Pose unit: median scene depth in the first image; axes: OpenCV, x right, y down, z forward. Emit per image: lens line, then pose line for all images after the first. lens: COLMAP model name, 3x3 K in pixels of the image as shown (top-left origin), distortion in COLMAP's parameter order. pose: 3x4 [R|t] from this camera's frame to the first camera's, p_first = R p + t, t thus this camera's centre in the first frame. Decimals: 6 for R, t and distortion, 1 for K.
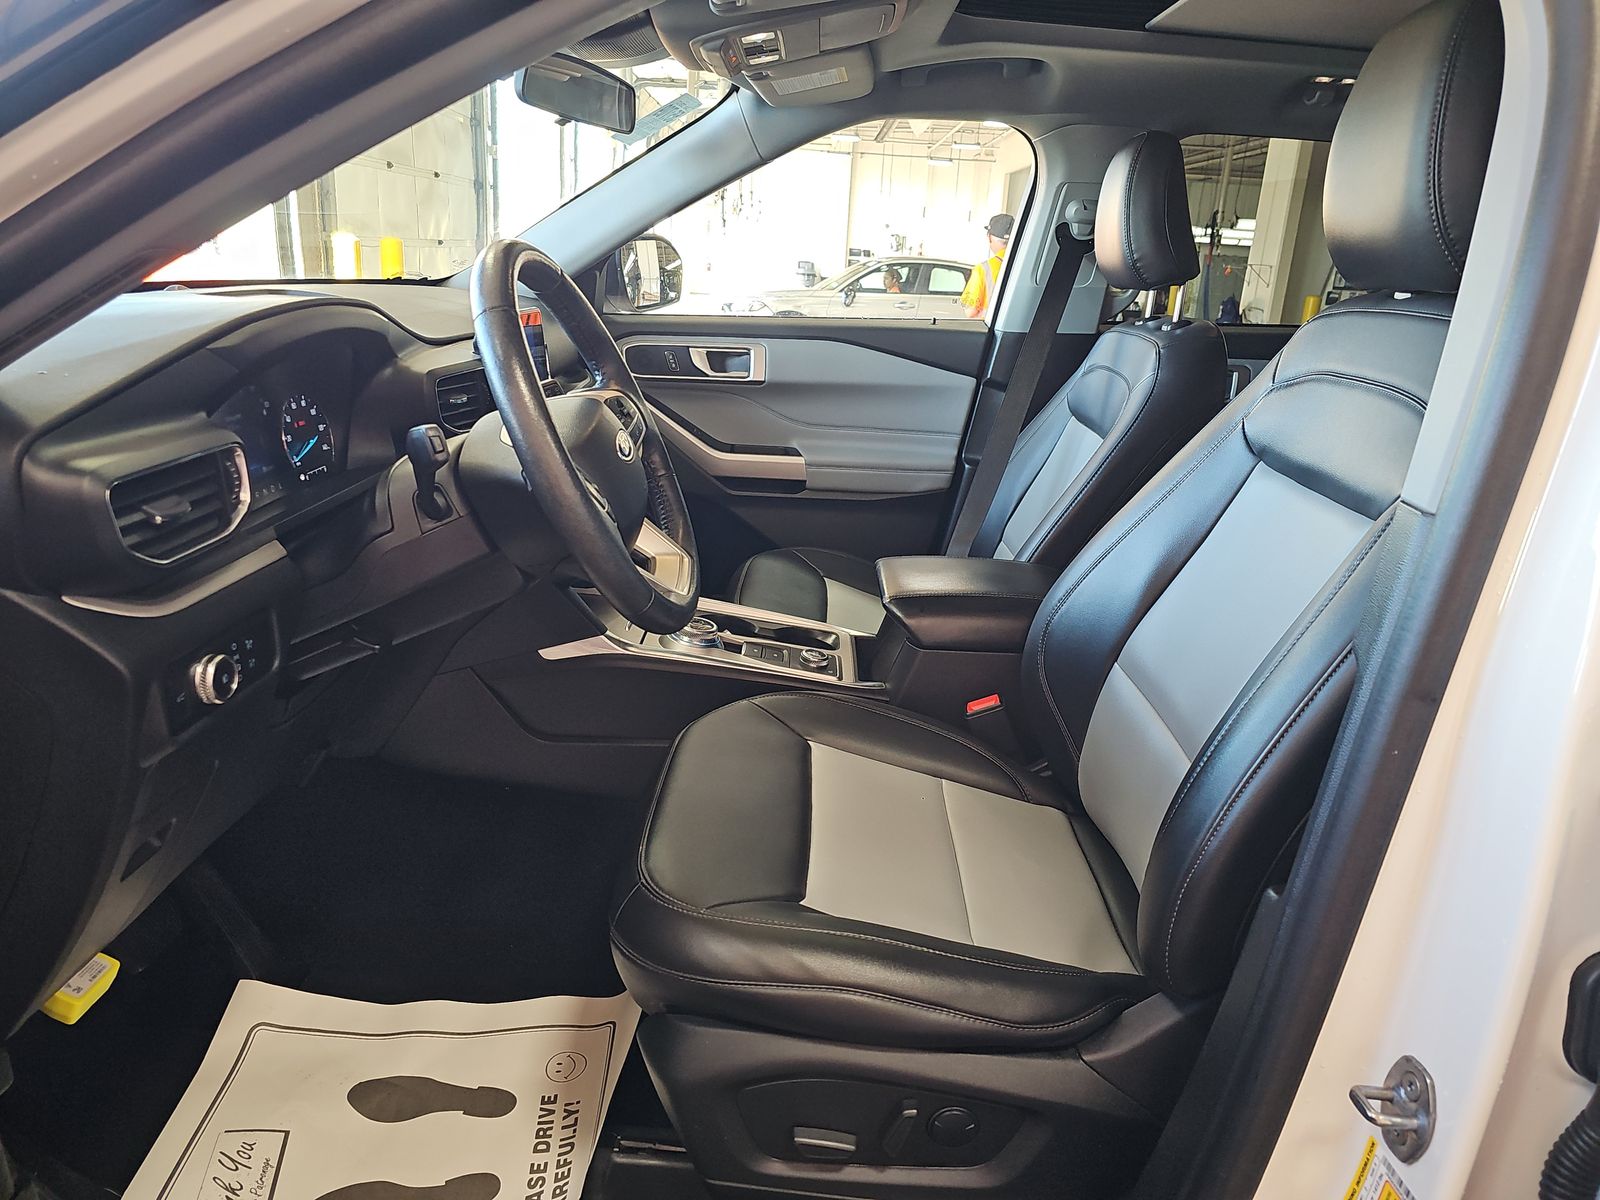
lens RADIAL K [[1096.6, 0, 784.1], [0, 1096.6, 607.7], [0, 0, 1]] dist [0.067879, -0.067562]
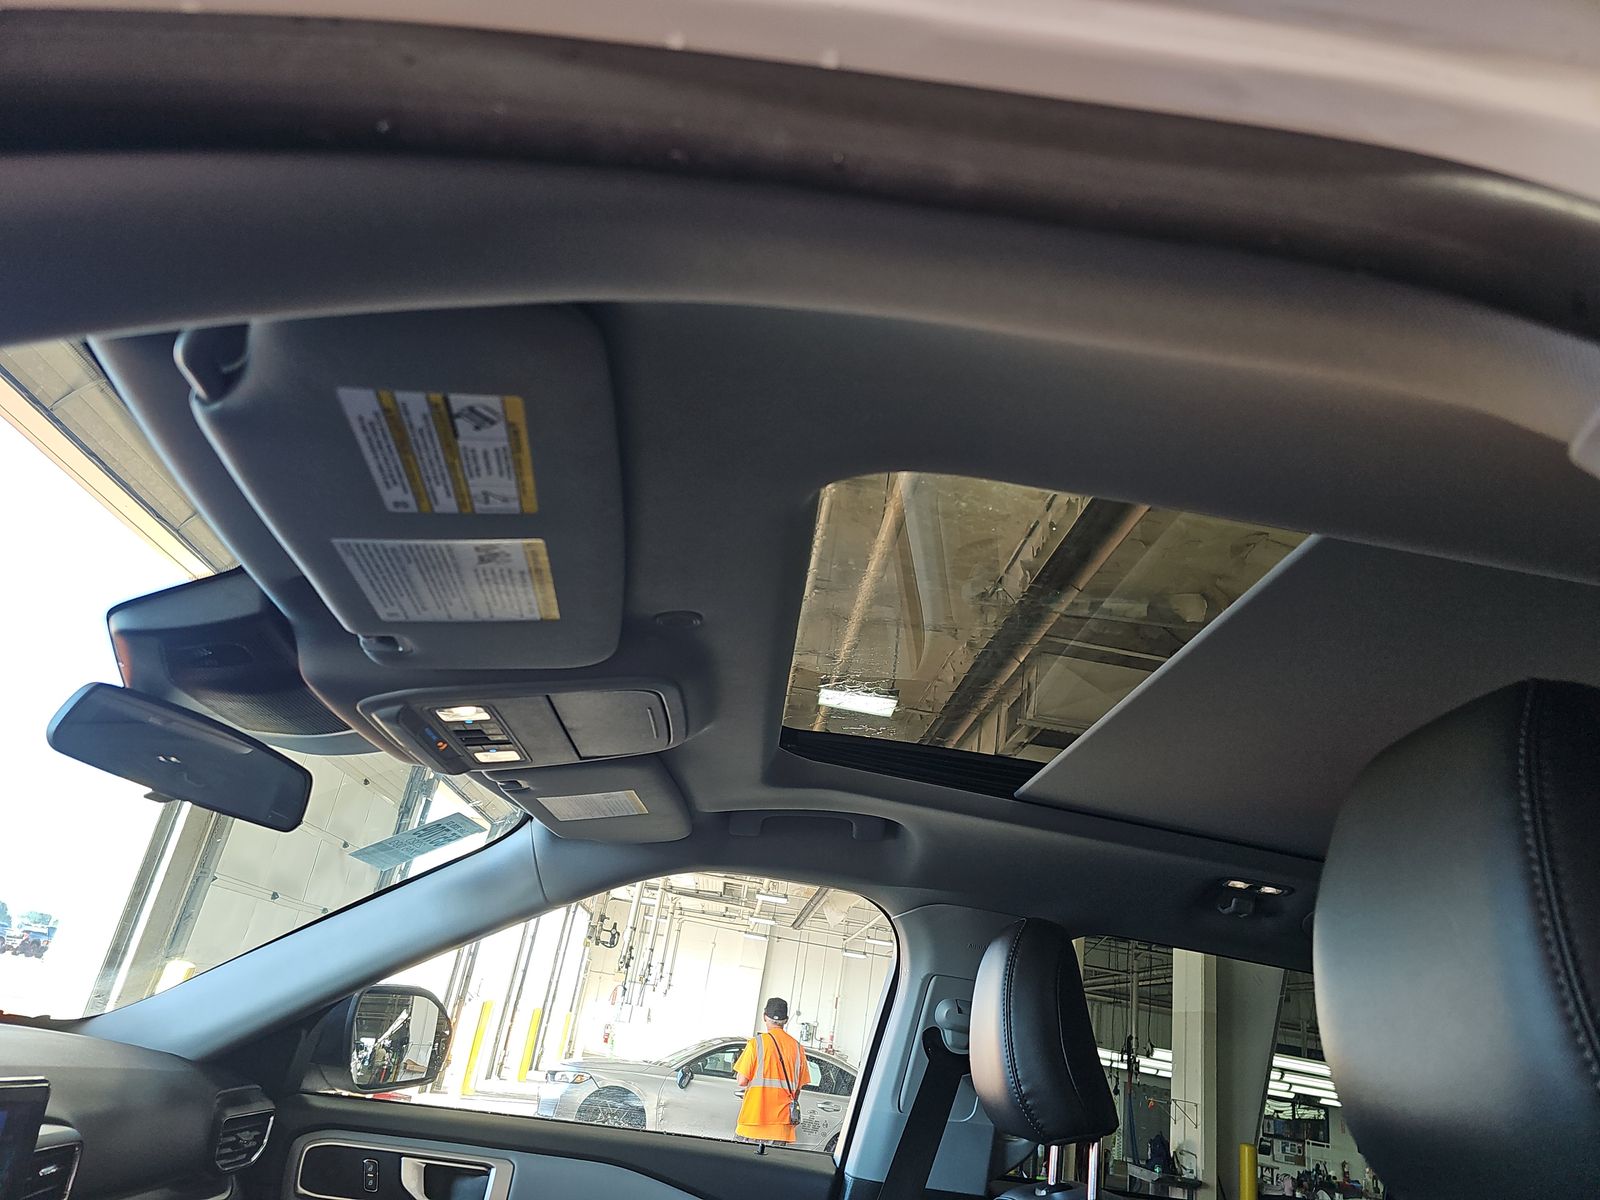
lens RADIAL K [[1105.3, 0, 800.0], [0, 1105.3, 600.0], [0, 0, 1]] dist [0.060555, -0.066011]
pose [[0.991858, 0.119846, 0.043071, 0.089814], [-0.065687, 0.771198, -0.633198, -0.081684], [-0.109102, 0.625213, 0.772791, 0.230516]]
